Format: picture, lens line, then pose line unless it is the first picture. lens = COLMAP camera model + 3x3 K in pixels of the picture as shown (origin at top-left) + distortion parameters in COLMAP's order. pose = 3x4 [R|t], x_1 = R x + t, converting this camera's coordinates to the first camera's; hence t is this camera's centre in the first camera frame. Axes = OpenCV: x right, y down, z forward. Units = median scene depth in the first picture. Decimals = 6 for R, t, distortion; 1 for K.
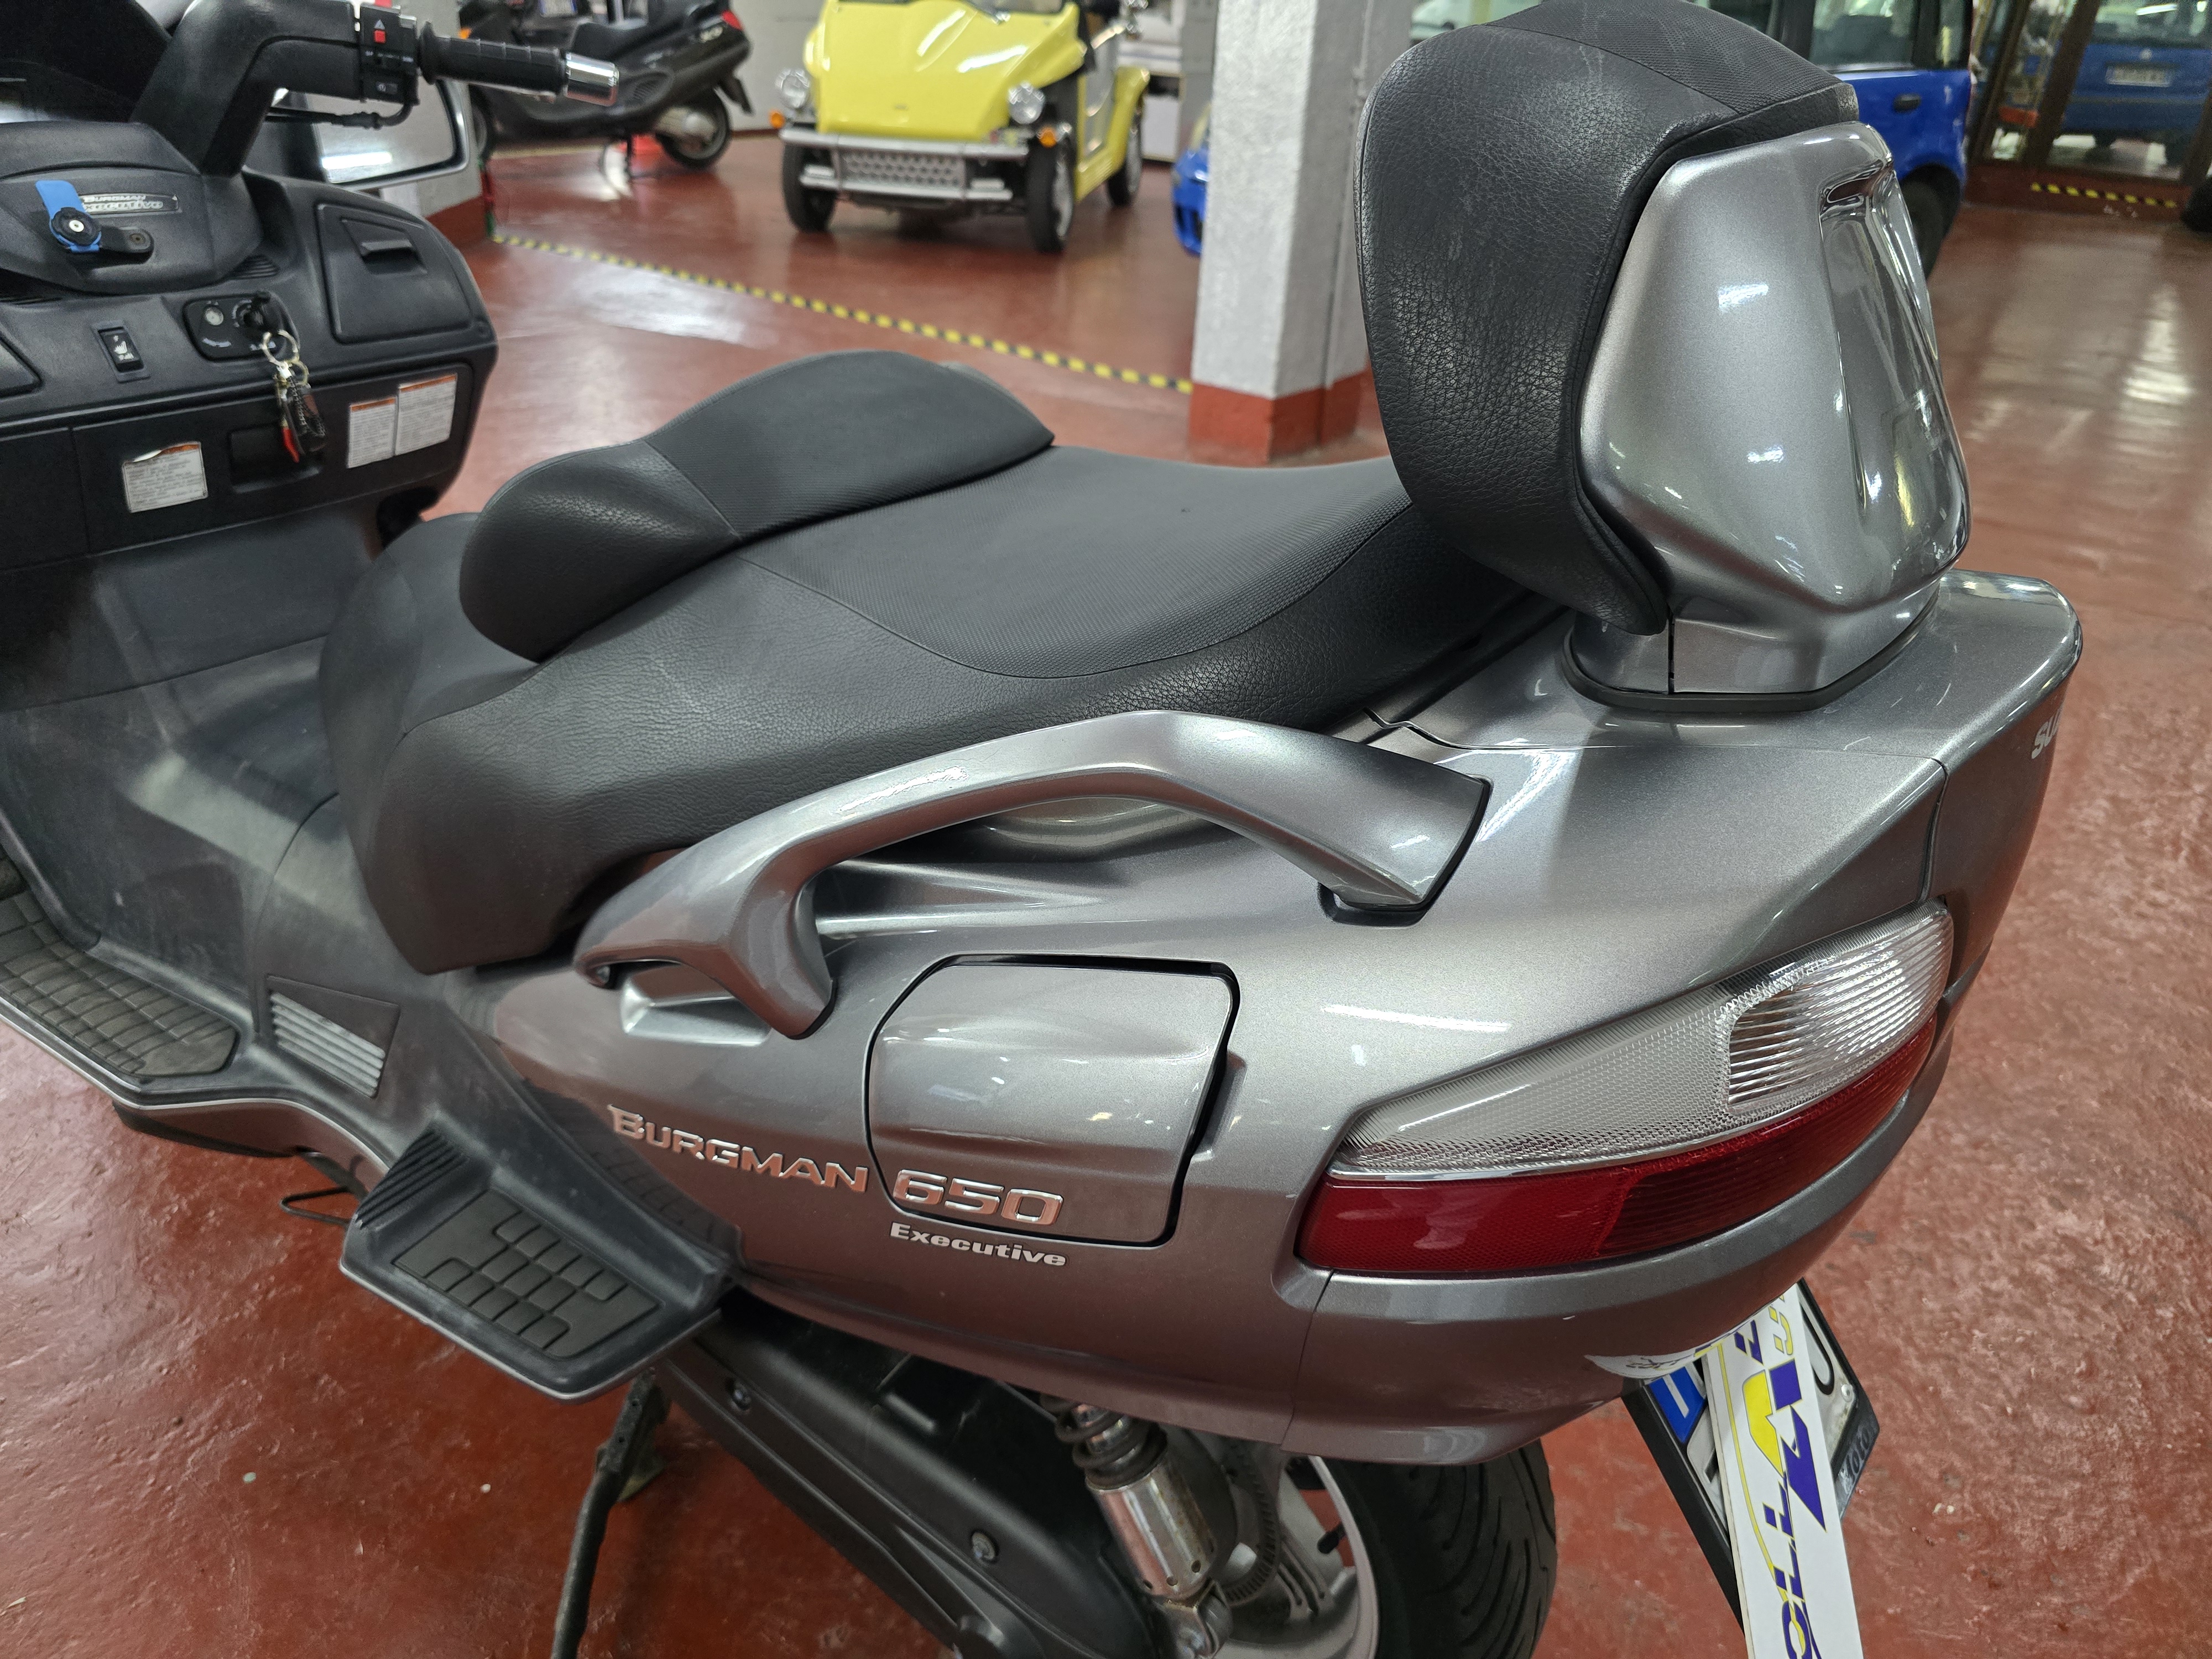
lens RADIAL K [[1525.2, 0, 1096.1], [0, 1525.2, 844.2], [0, 0, 1]] dist [0.007025, -0.004106]
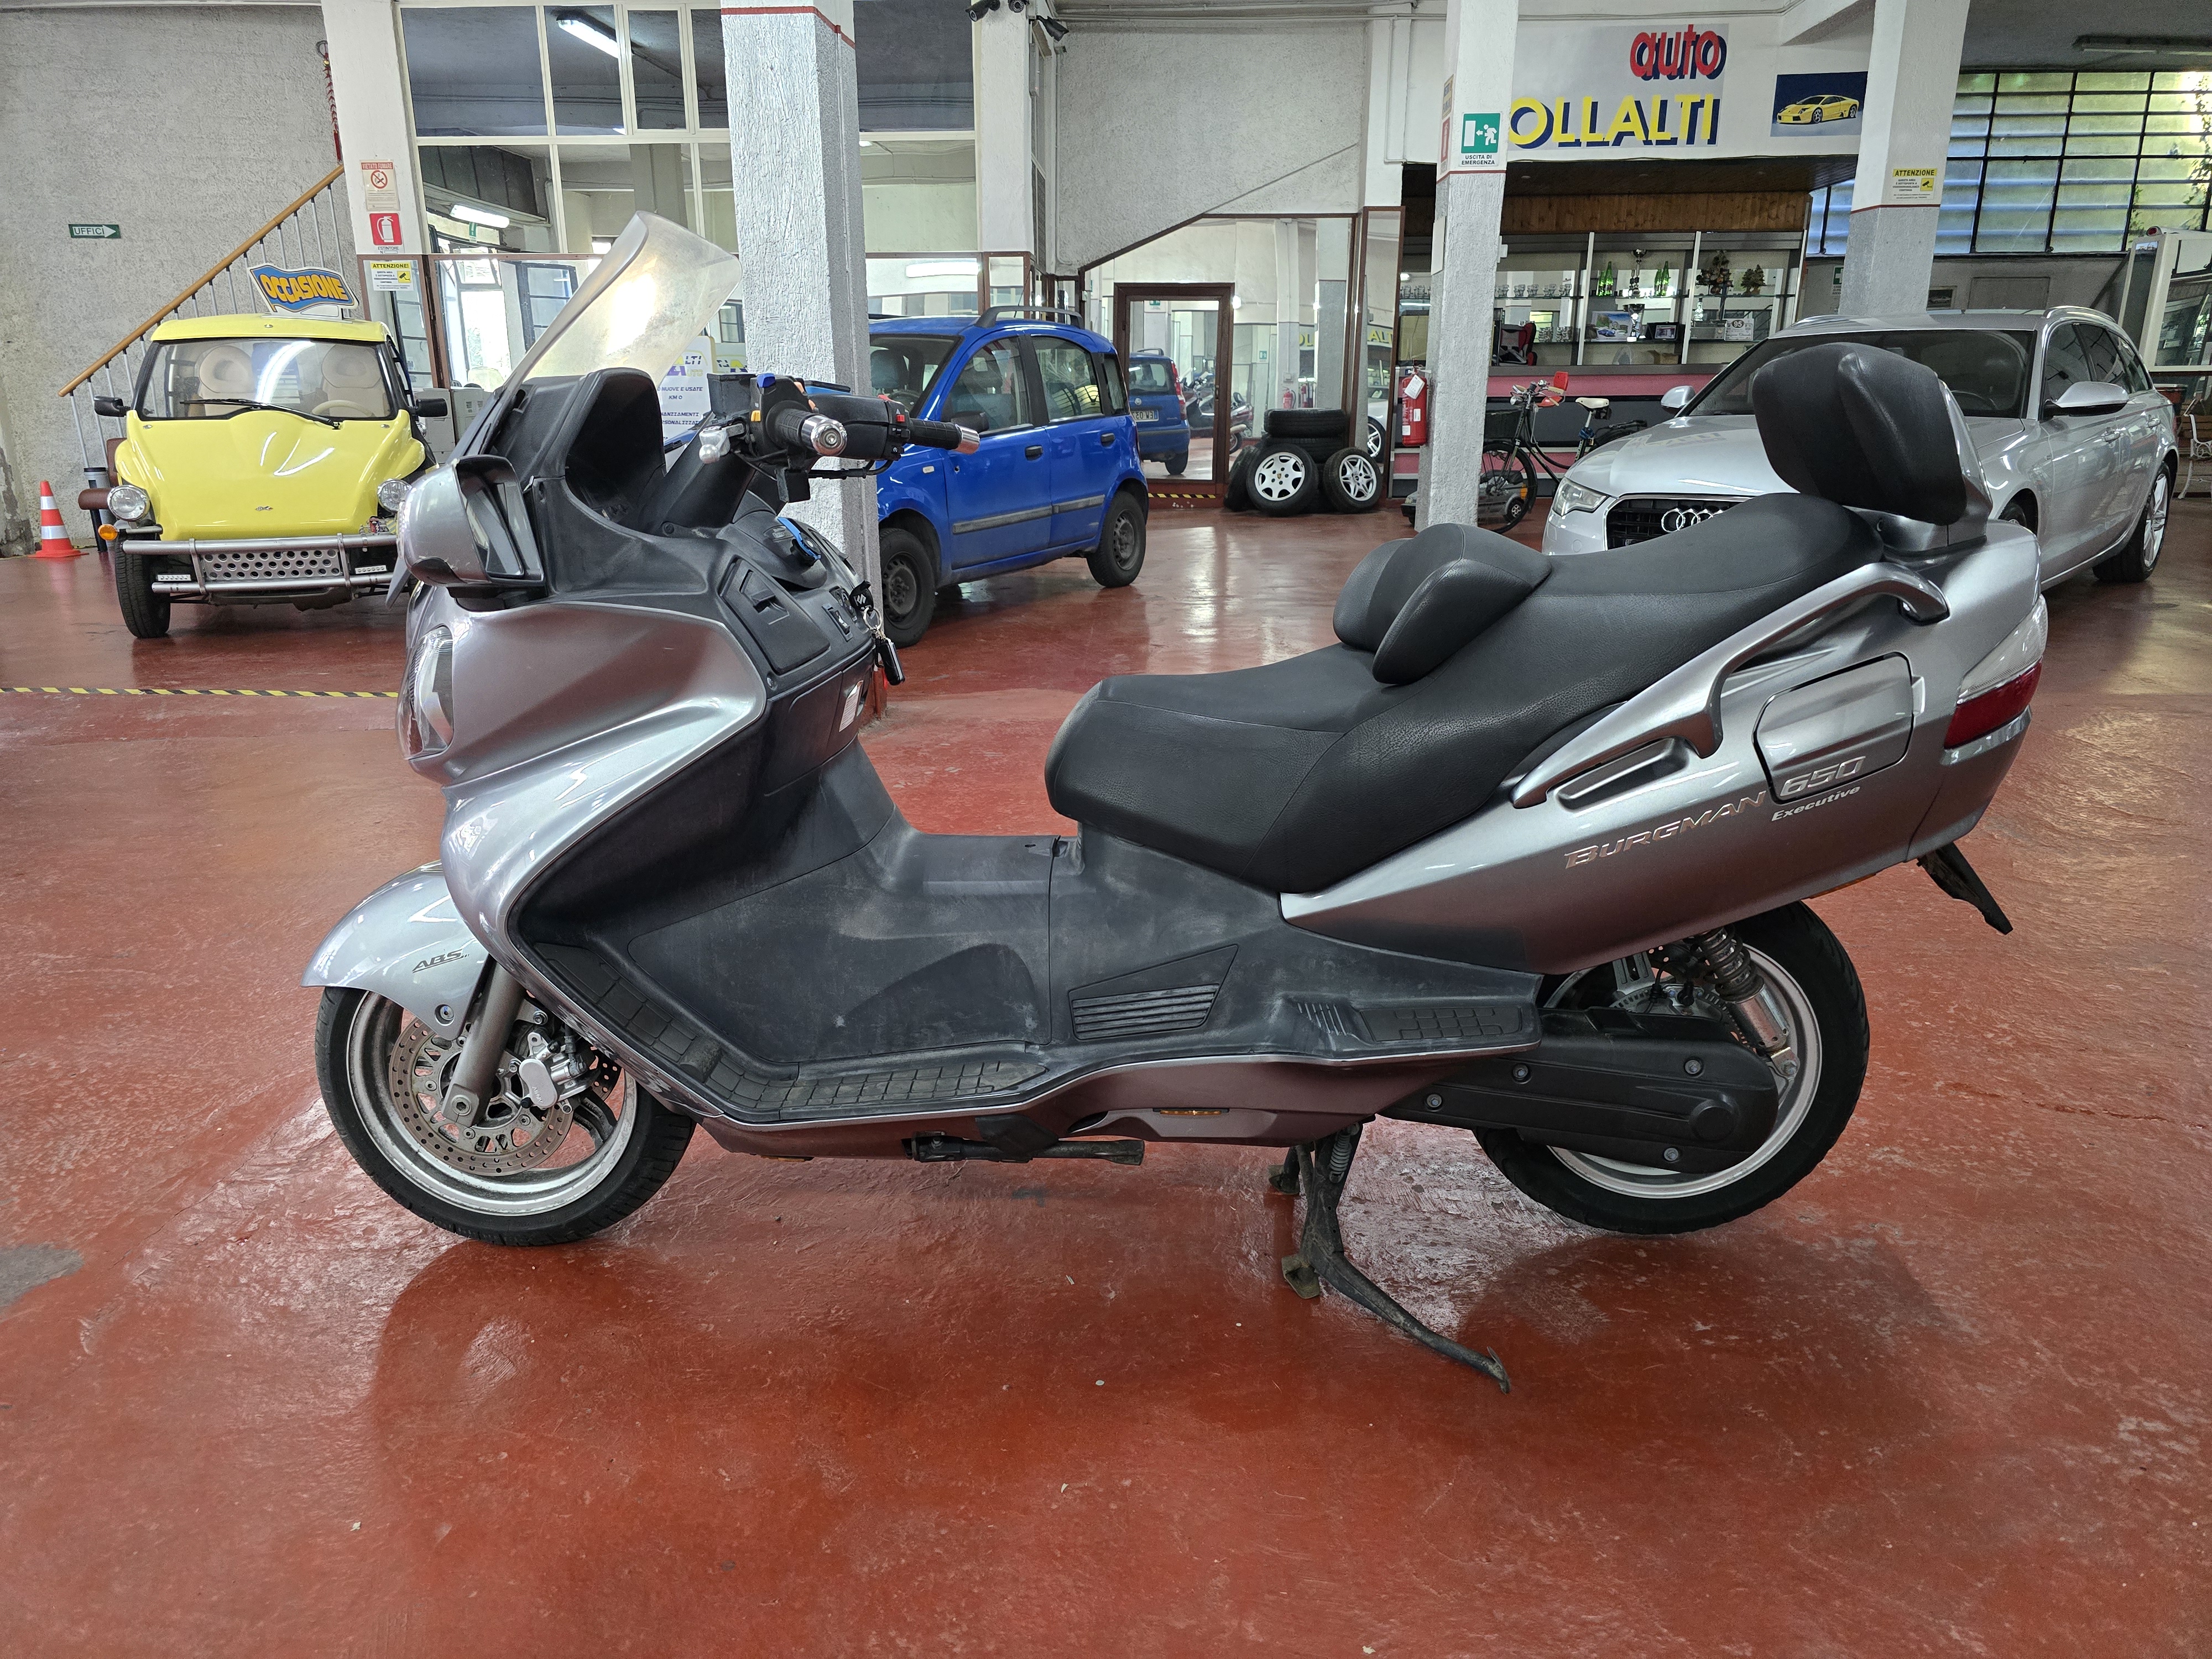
lens RADIAL K [[1525.2, 0, 1096.1], [0, 1525.2, 844.2], [0, 0, 1]] dist [0.007025, -0.004106]
pose [[0.830308, -0.204390, 0.518472, -1.136831], [0.308879, 0.943133, -0.122857, 0.127233], [-0.463877, 0.262154, 0.846223, -0.309130]]
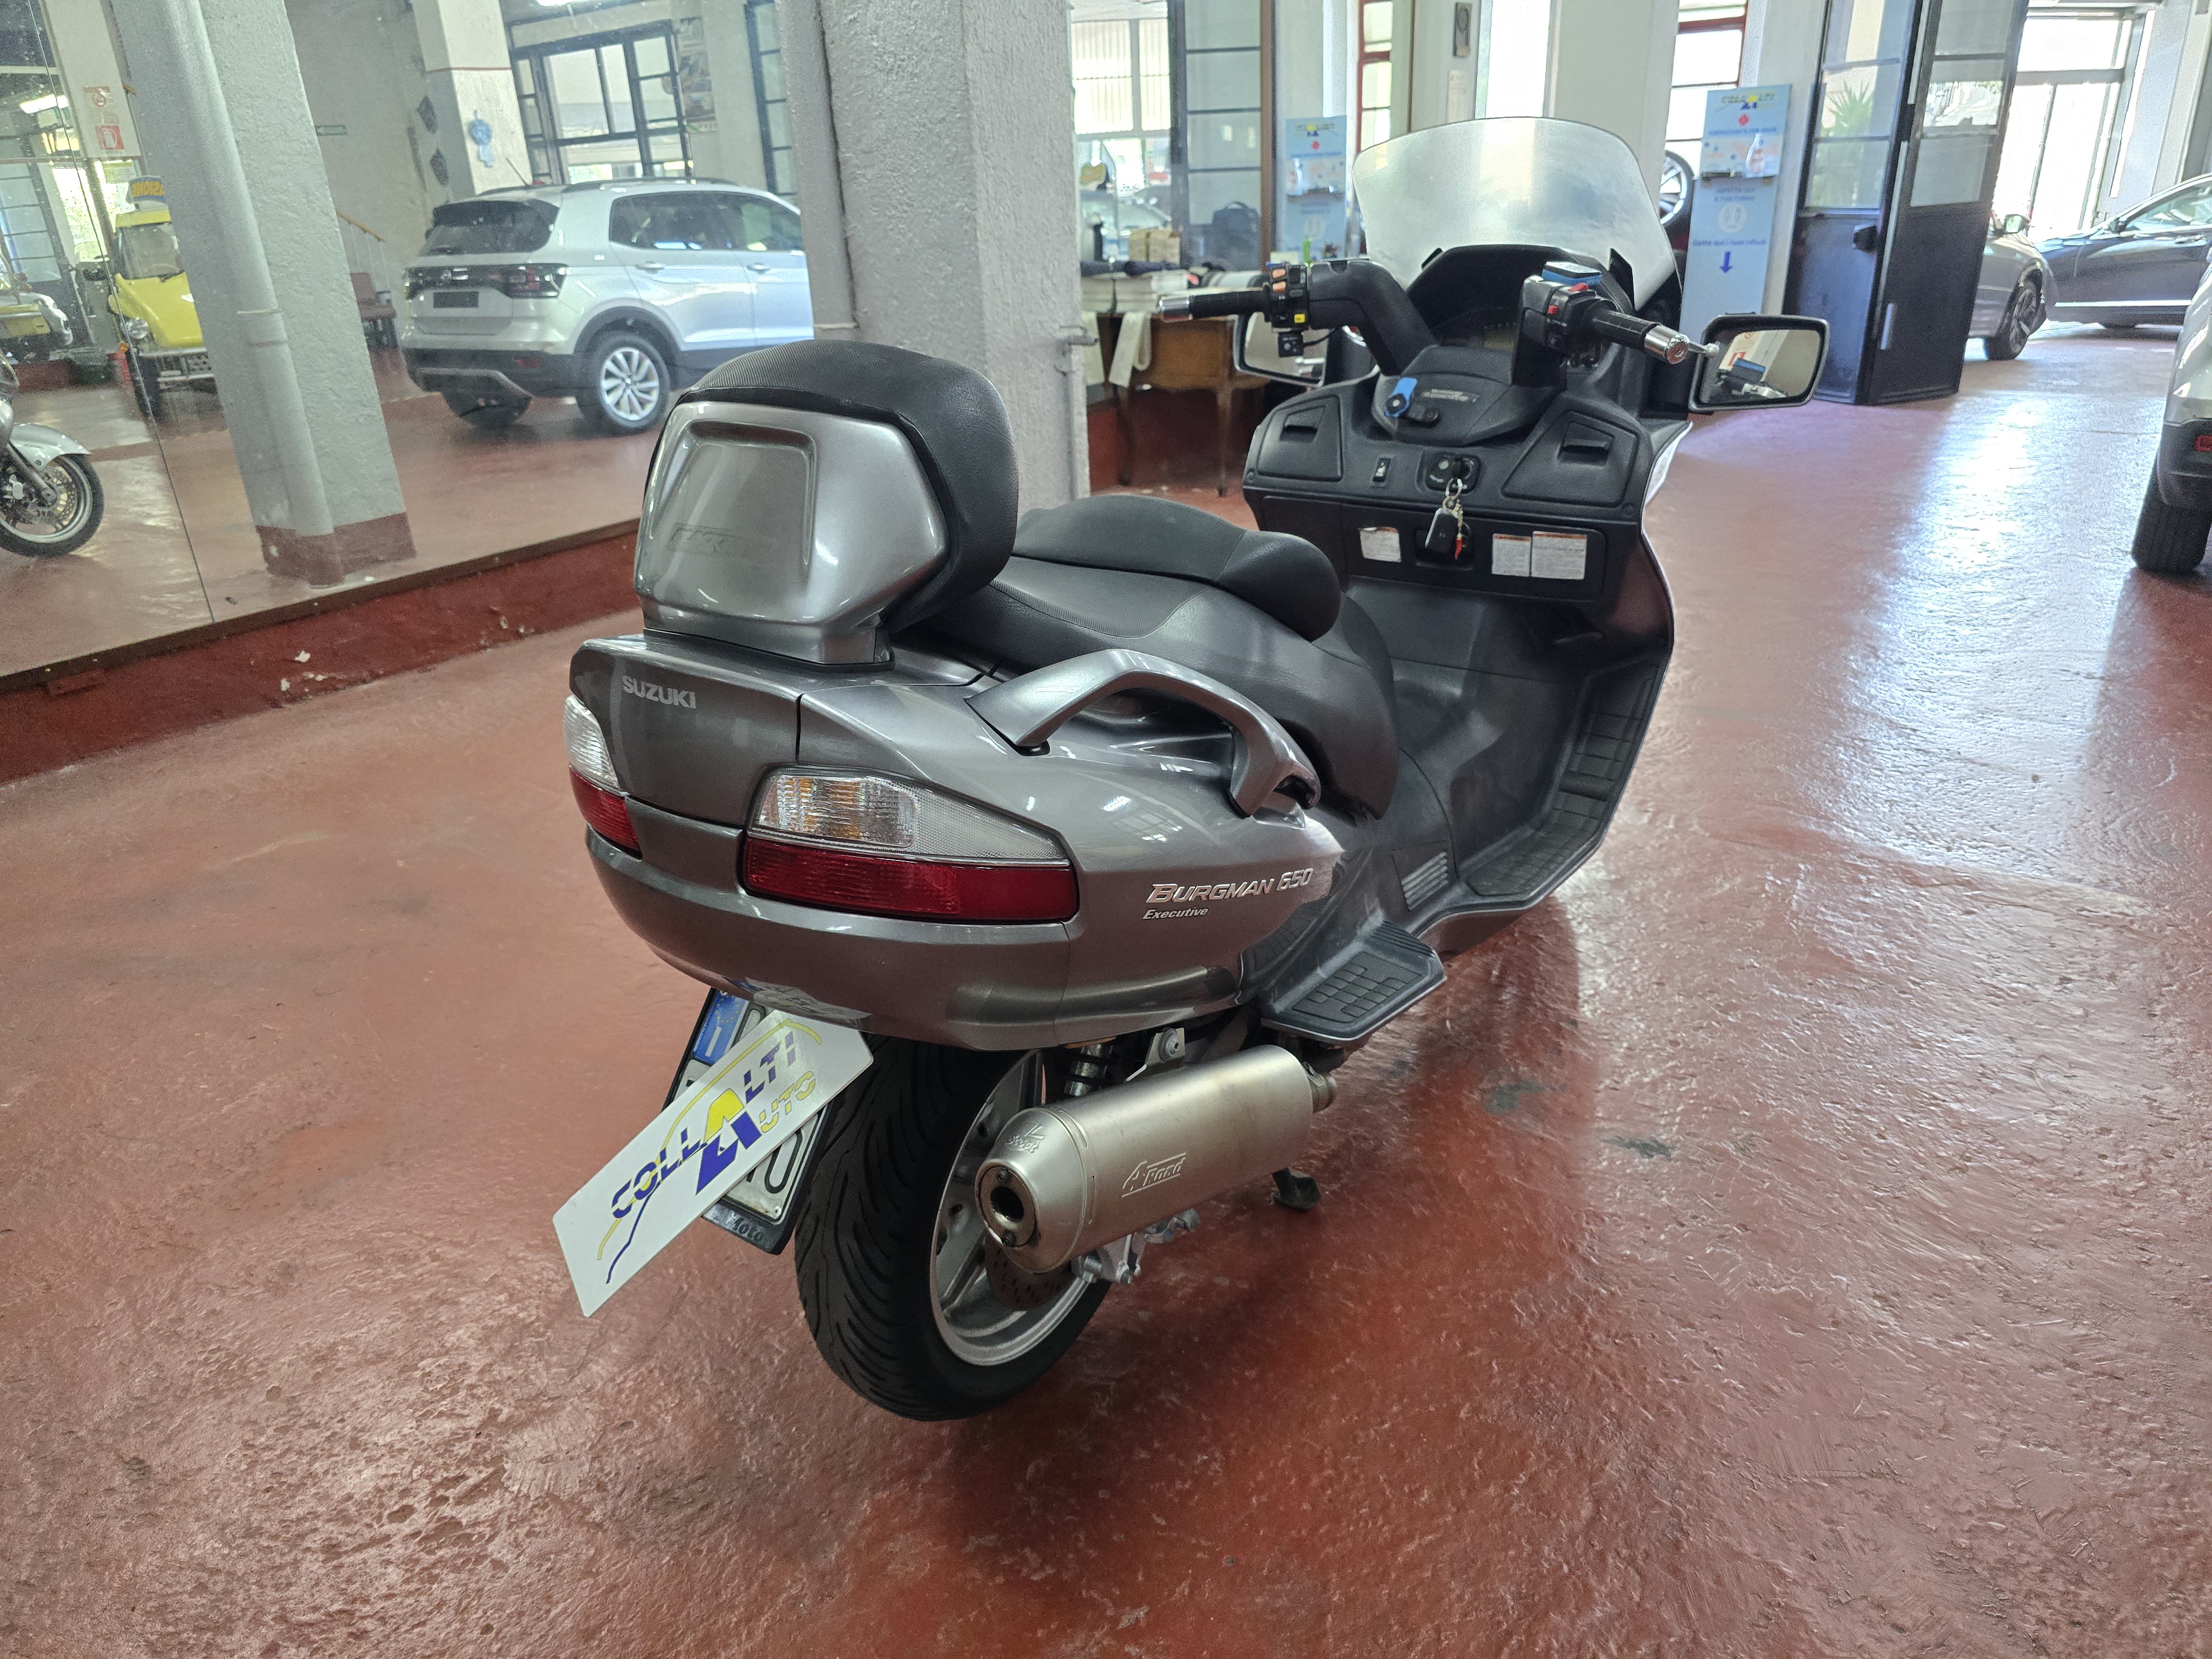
lens RADIAL K [[1525.2, 0, 1096.1], [0, 1525.2, 844.2], [0, 0, 1]] dist [0.007025, -0.004106]
pose [[0.006099, 0.364292, -0.931265, 1.097747], [-0.462133, 0.826893, 0.320438, -0.352465], [0.886789, 0.428414, 0.173395, 0.538681]]
